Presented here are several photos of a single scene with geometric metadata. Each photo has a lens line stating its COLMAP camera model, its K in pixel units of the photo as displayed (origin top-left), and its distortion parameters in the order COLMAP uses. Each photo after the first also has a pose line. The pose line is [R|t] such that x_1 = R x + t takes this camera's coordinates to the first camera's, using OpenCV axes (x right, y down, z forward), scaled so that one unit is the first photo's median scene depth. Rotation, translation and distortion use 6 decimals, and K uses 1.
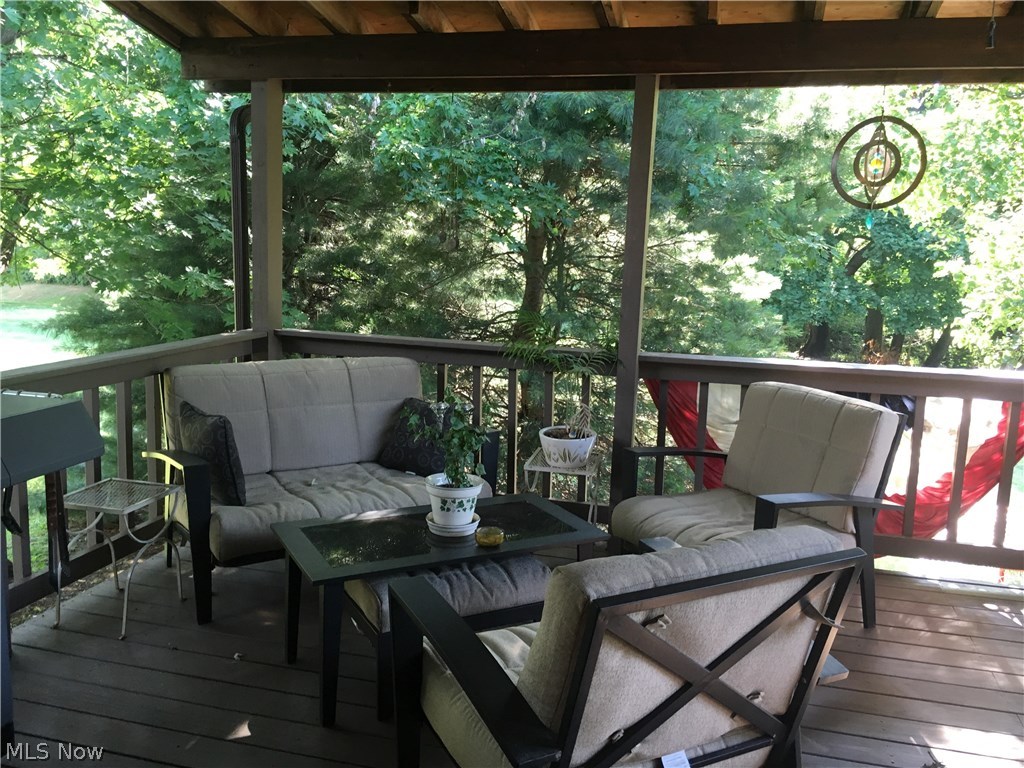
lens RADIAL K [[871.2, 0, 511.7], [0, 871.2, 382.9], [0, 0, 1]] dist [0.030616, -0.000034]
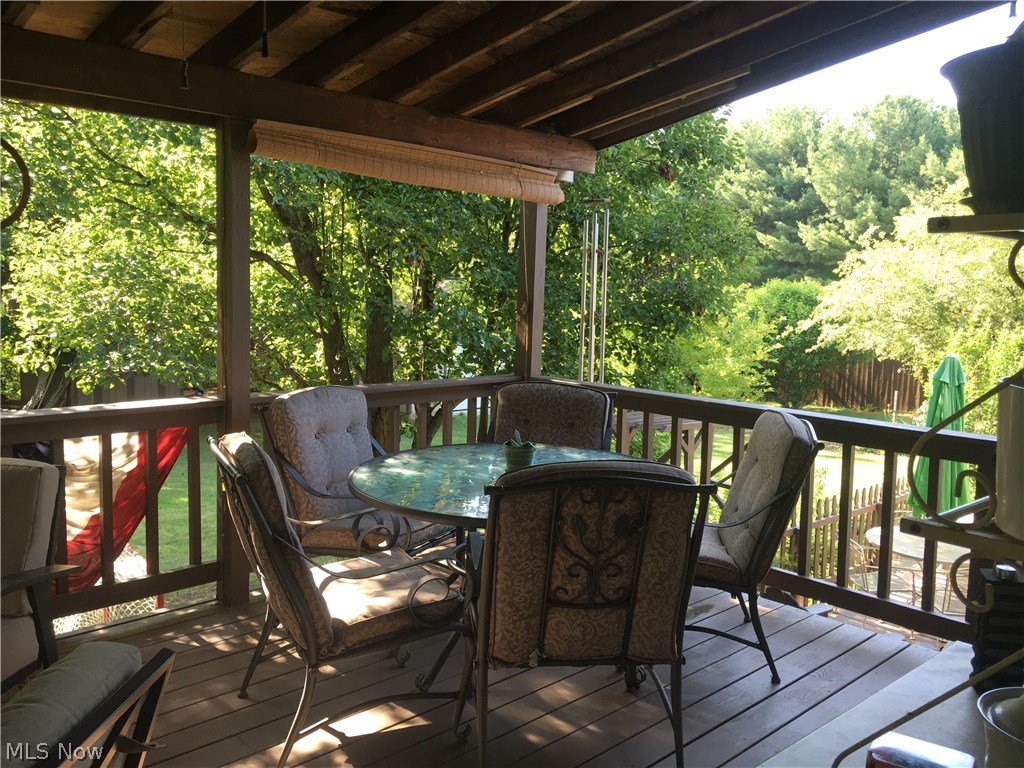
lens RADIAL K [[871.2, 0, 512.0], [0, 871.2, 384.1], [0, 0, 1]] dist [0.030616, -0.000034]
pose [[0.525630, -0.116790, 0.842659, -0.053582], [0.129775, 0.989947, 0.056253, -0.032743], [-0.840757, 0.079787, 0.535501, 0.102463]]
